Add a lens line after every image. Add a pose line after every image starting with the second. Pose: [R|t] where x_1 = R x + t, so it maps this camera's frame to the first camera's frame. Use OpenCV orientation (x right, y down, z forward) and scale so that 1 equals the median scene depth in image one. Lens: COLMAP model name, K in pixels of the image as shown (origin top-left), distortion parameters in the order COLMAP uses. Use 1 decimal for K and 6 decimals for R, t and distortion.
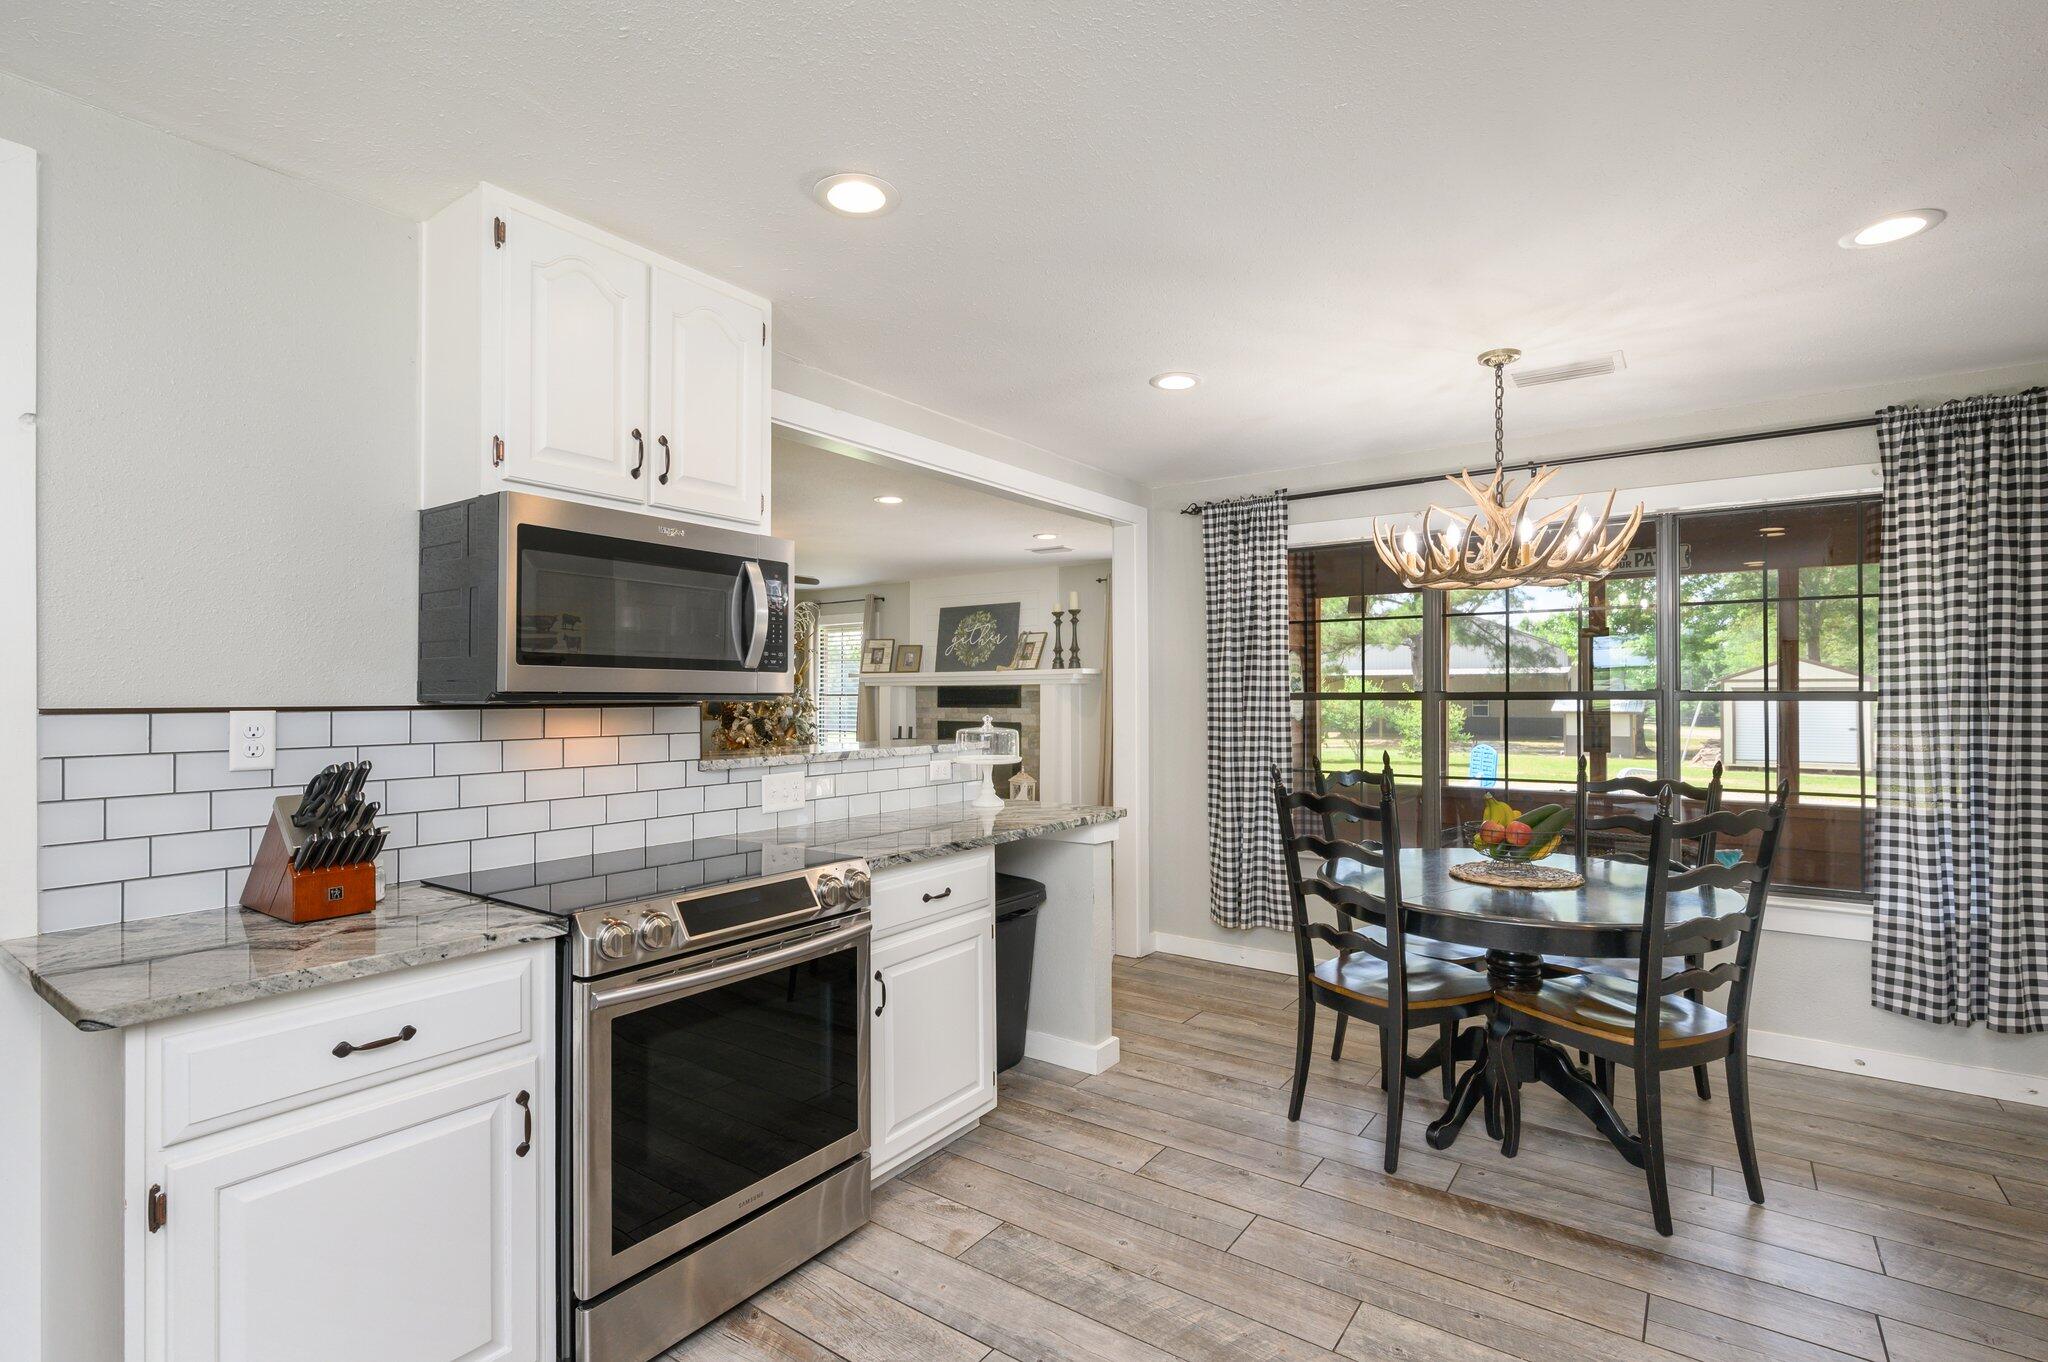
lens RADIAL K [[980.5, 0, 1018.4], [0, 980.5, 692.5], [0, 0, 1]] dist [0.010769, 0.000163]
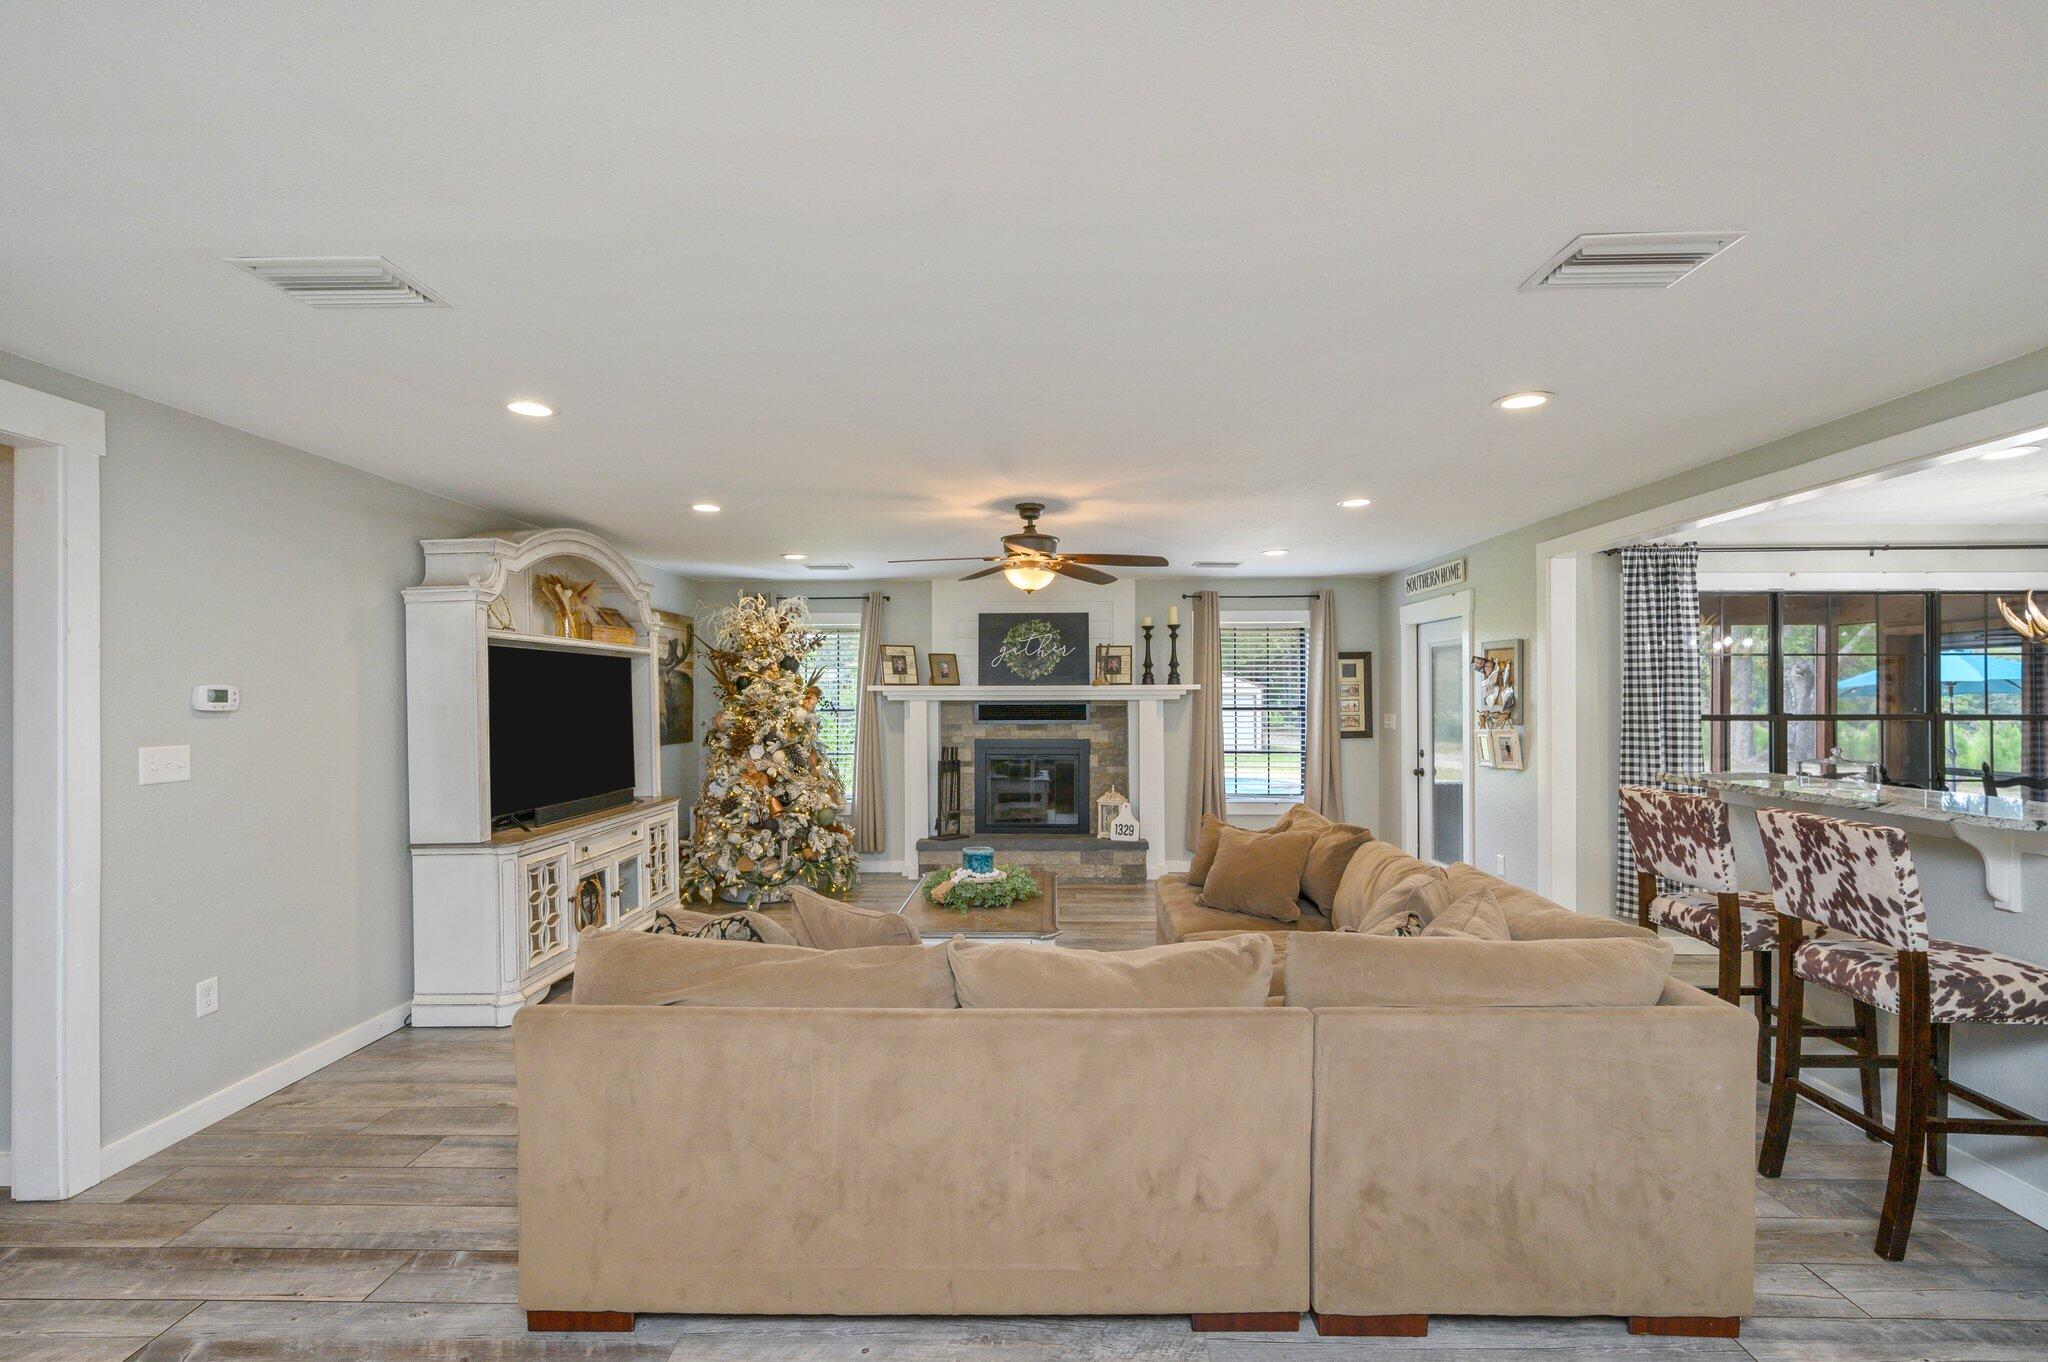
lens RADIAL K [[884.5, 0, 1028.3], [0, 884.5, 695.4], [0, 0, 1]] dist [-0.003854, 0.000120]
pose [[0.813618, -0.002000, 0.581397, -0.993602], [-0.000202, 0.999993, 0.003723, -0.027776], [-0.581400, -0.003146, 0.813612, 0.608232]]
